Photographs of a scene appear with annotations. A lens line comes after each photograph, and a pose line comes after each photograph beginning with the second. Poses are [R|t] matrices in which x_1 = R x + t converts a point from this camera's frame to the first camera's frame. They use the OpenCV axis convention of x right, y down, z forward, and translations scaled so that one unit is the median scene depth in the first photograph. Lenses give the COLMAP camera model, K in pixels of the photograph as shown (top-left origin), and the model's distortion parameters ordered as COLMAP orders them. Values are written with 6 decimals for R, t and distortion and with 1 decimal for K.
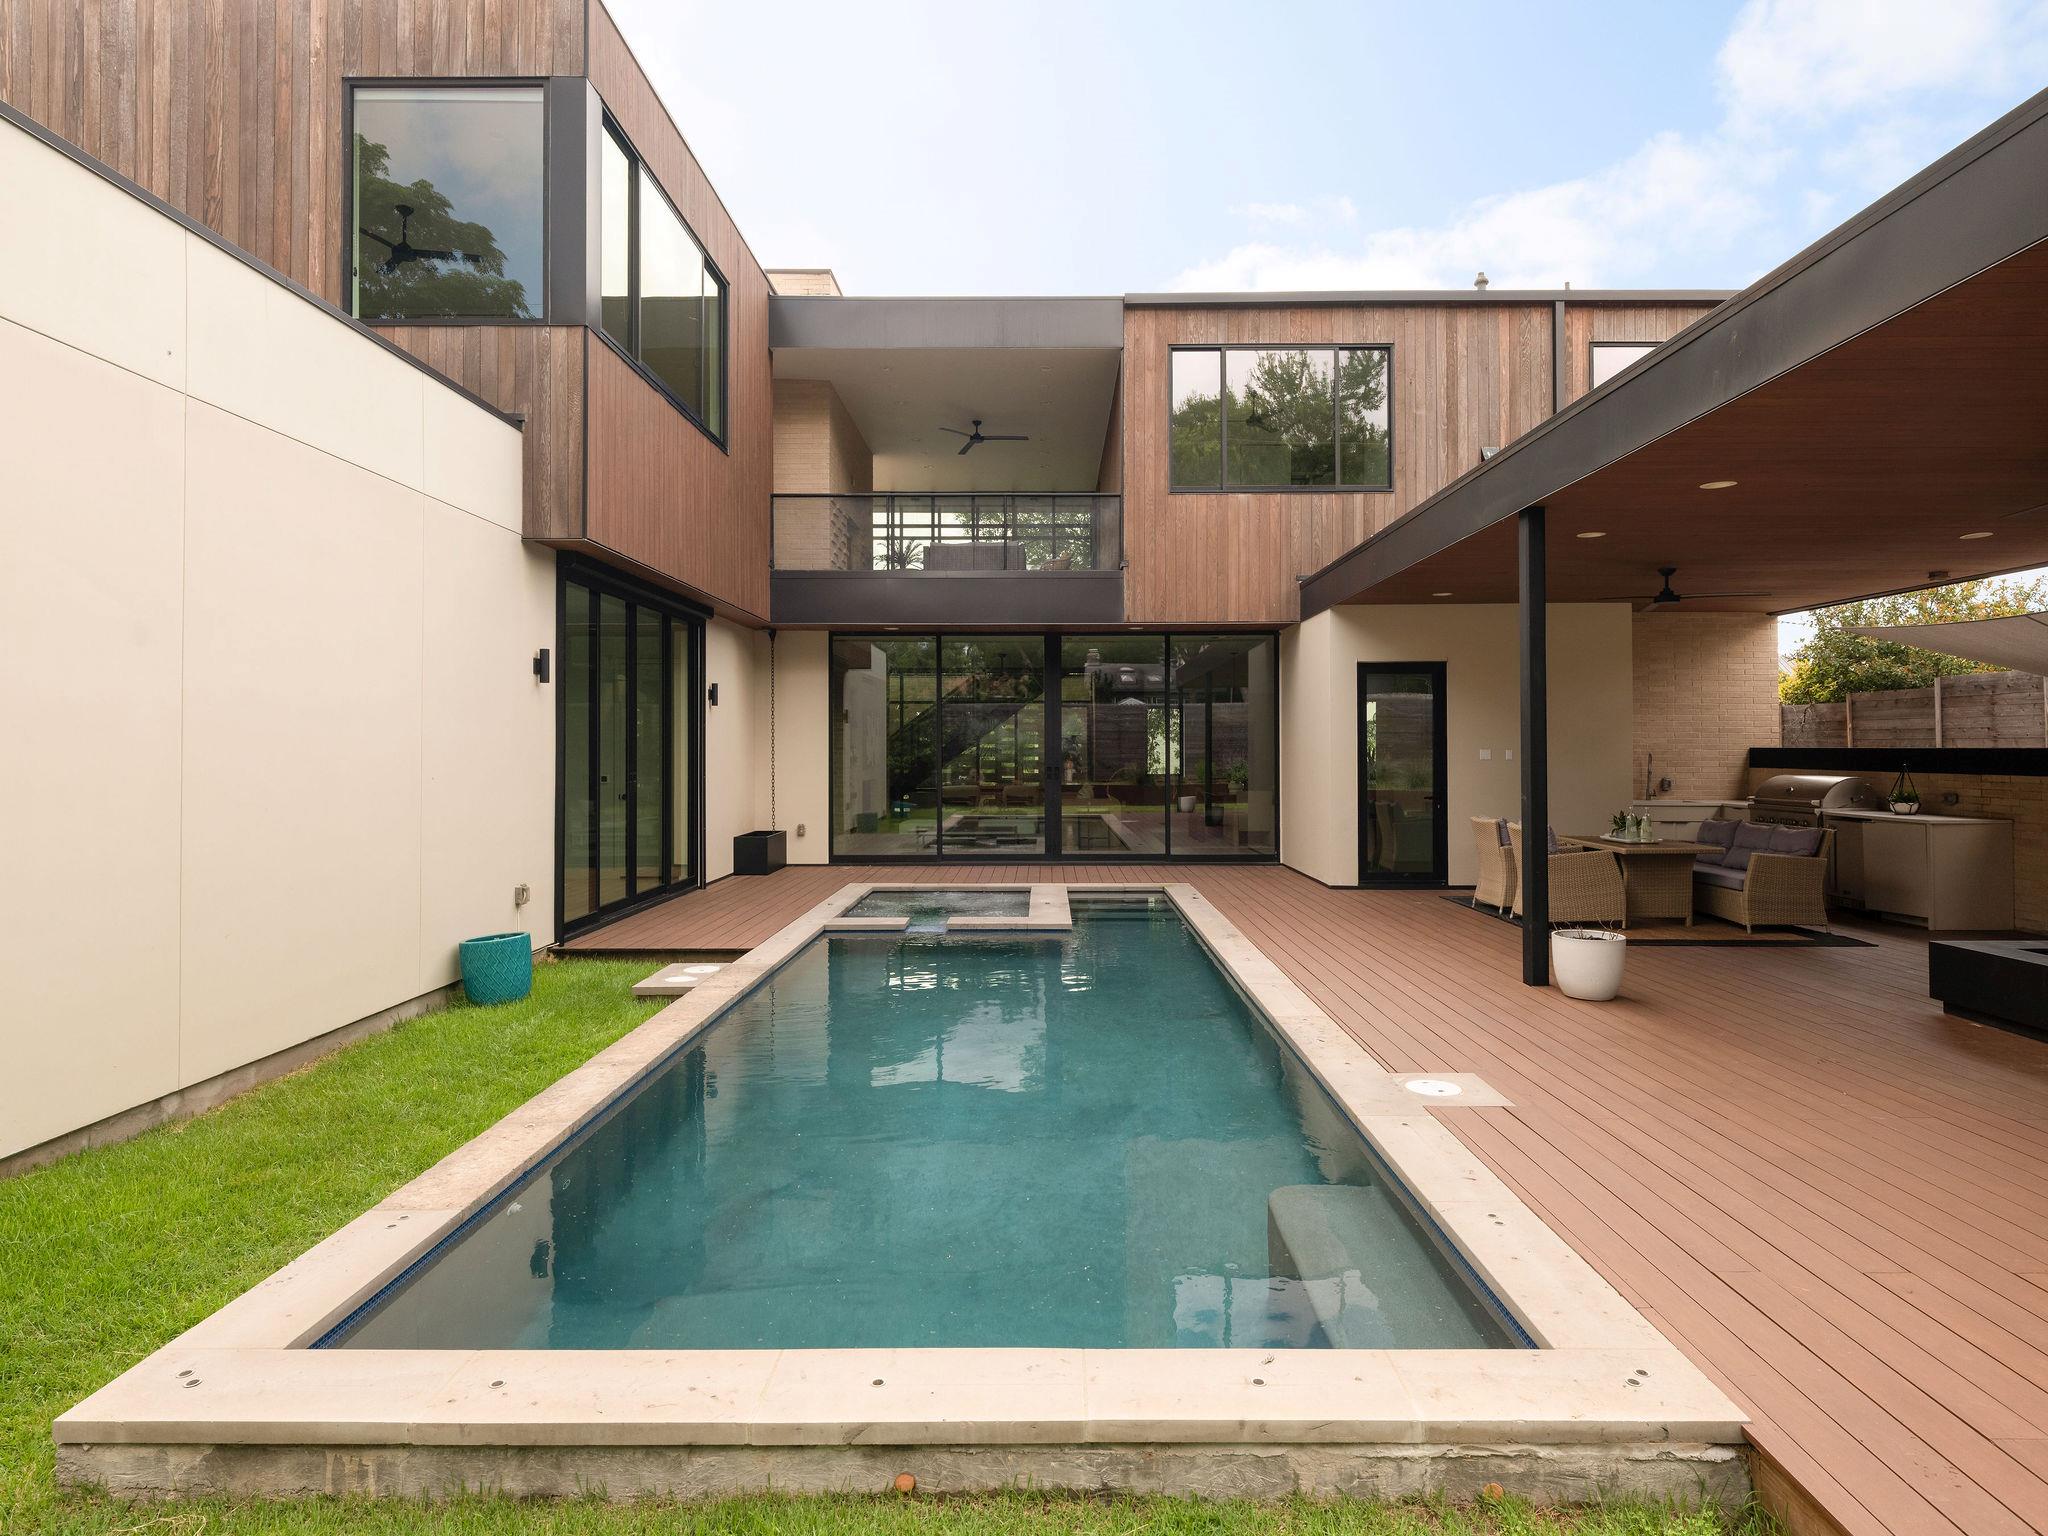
lens RADIAL K [[1131.1, 0, 1030.3], [0, 1131.1, 754.3], [0, 0, 1]] dist [0.042444, -0.000210]
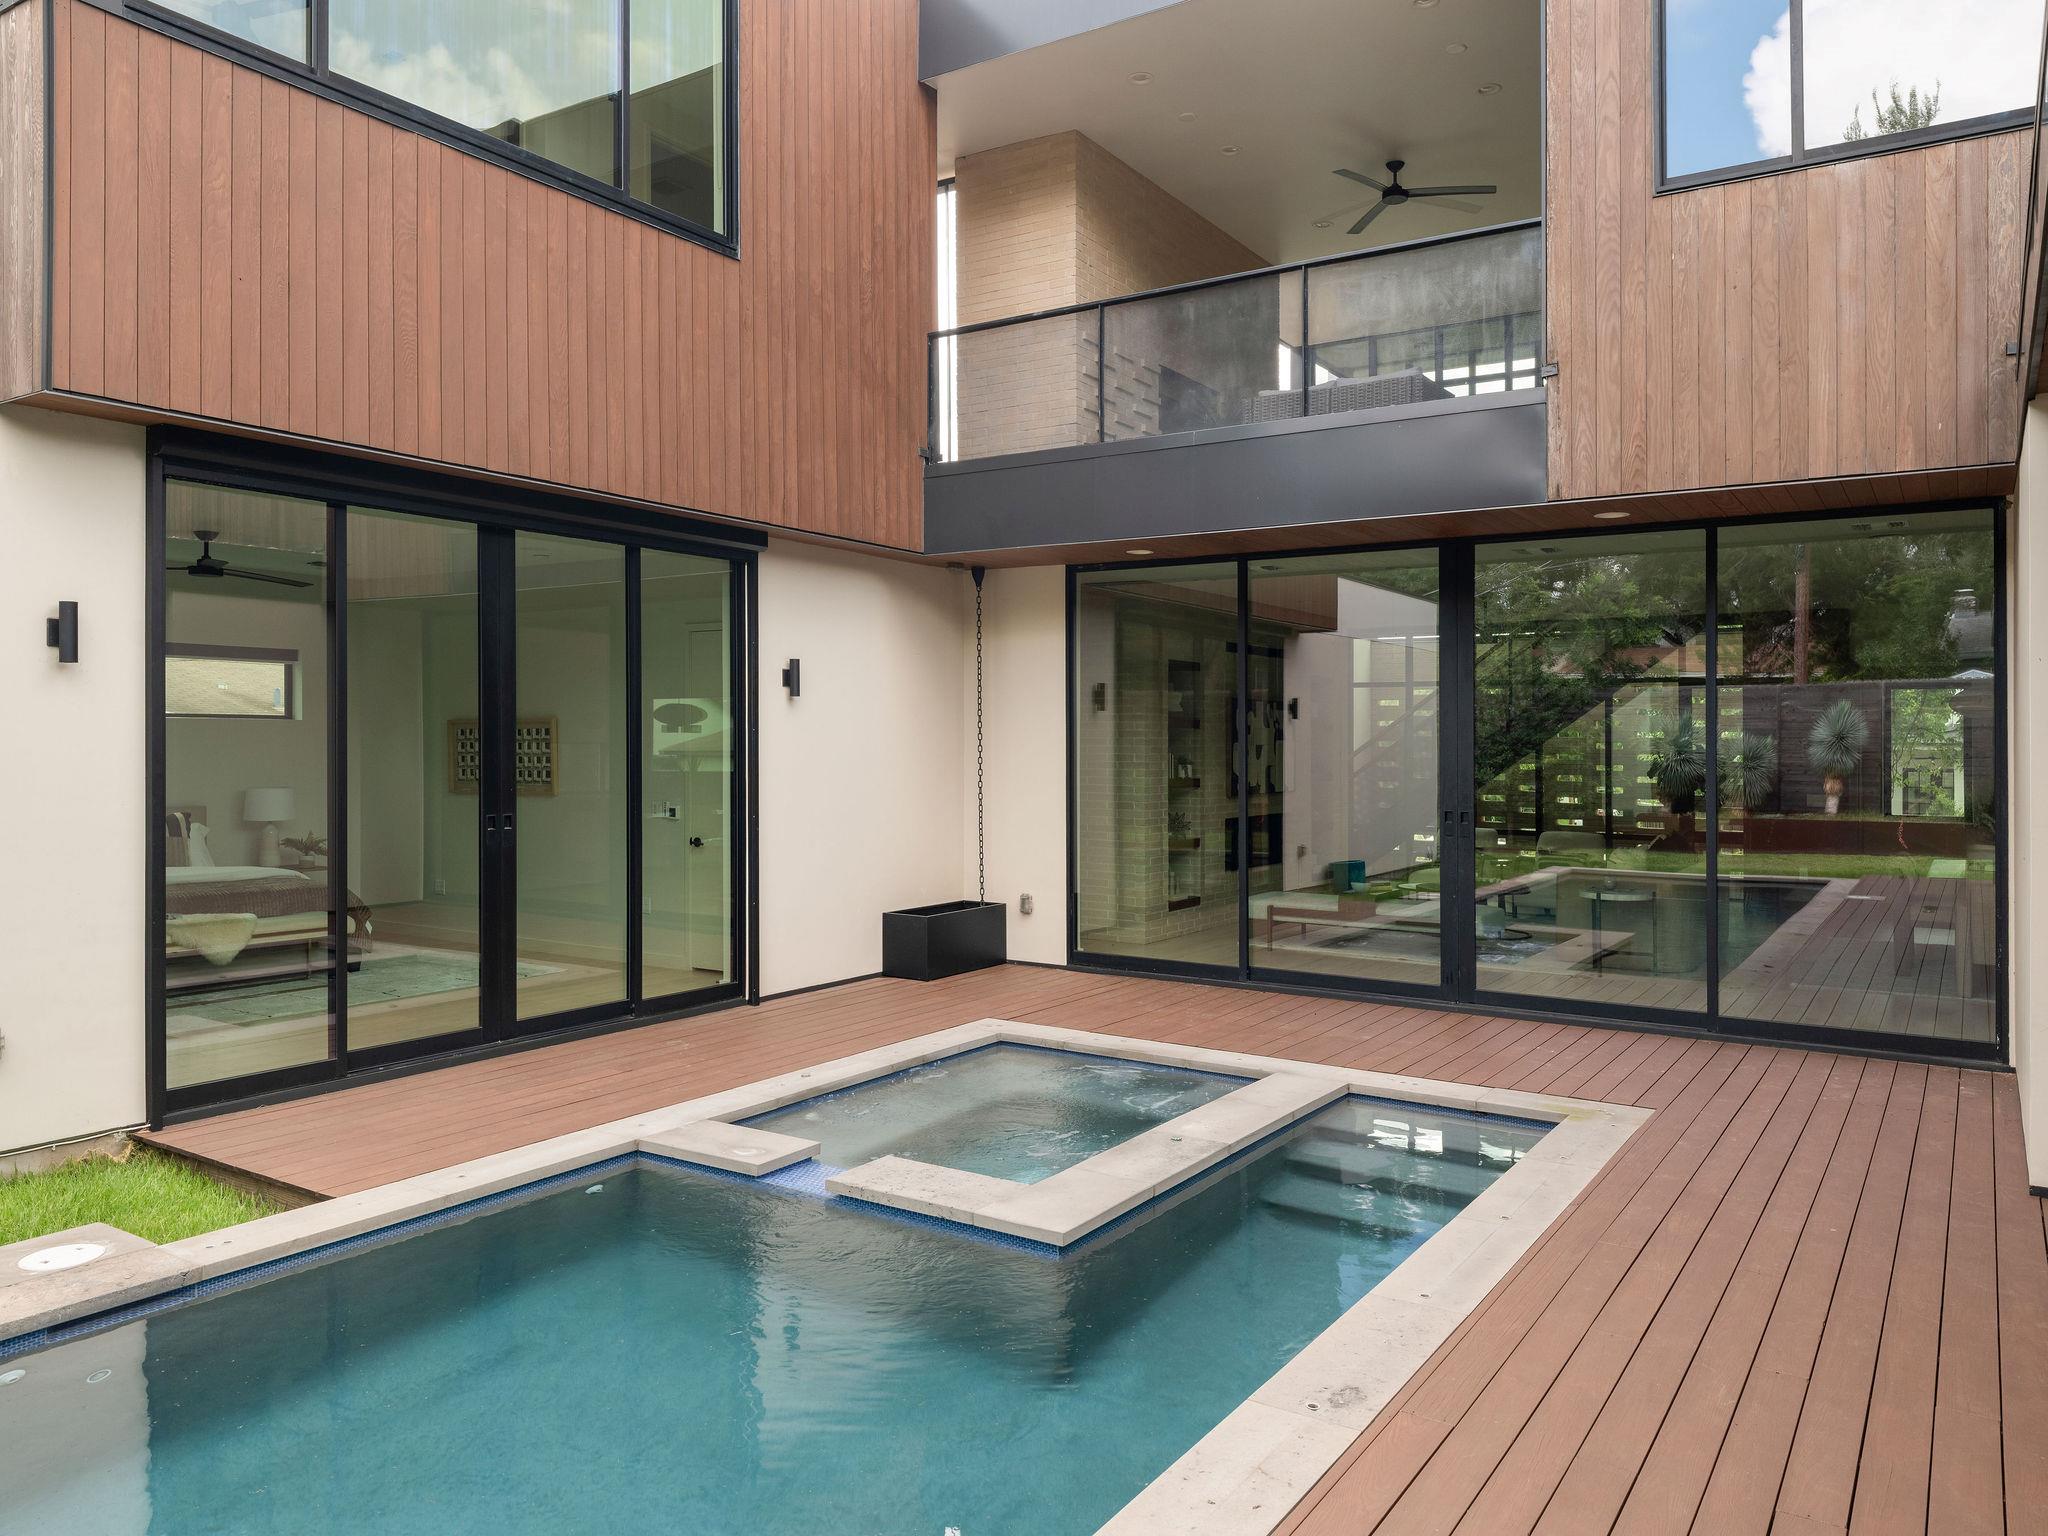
lens RADIAL K [[1436.9, 0, 1031.6], [0, 1436.9, 734.6], [0, 0, 1]] dist [0.057446, -0.057234]
pose [[0.845504, 0.003205, -0.533960, 0.219272], [-0.007422, 0.999956, -0.005751, -0.018634], [0.533918, 0.008825, 0.845490, 0.403112]]
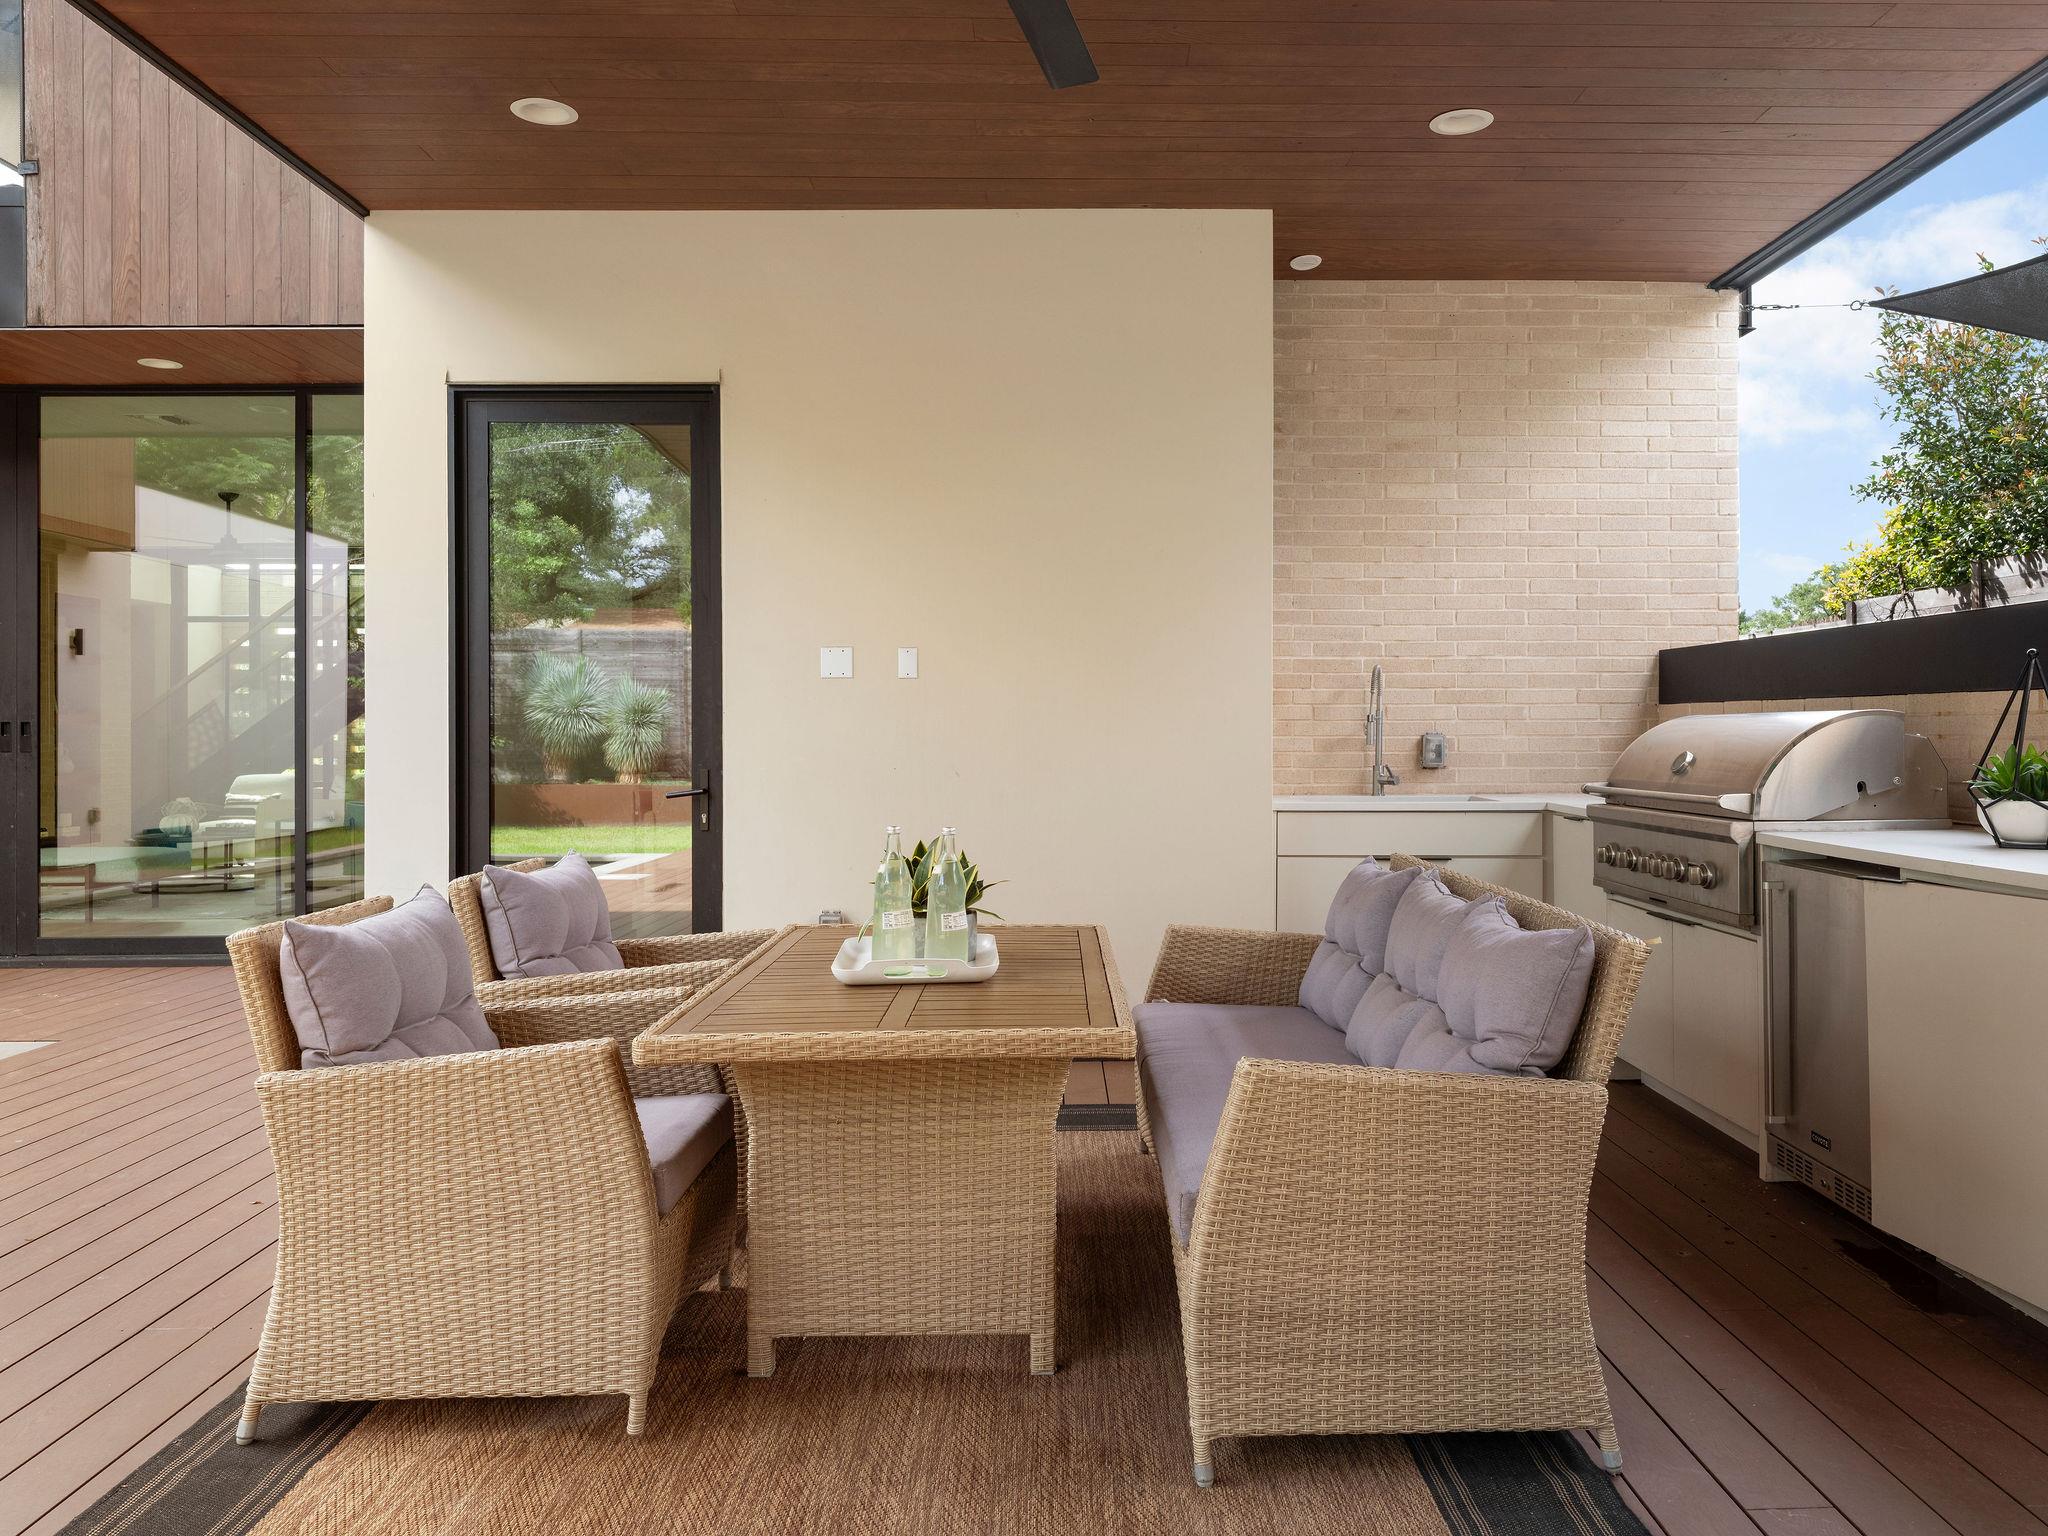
lens RADIAL K [[1436.9, 0, 1031.6], [0, 1436.9, 734.6], [0, 0, 1]] dist [0.057446, -0.057234]
pose [[0.999980, -0.005665, 0.002649, 0.411374], [0.005678, 0.999972, -0.004801, 0.021198], [-0.002622, 0.004816, 0.999985, 0.524055]]
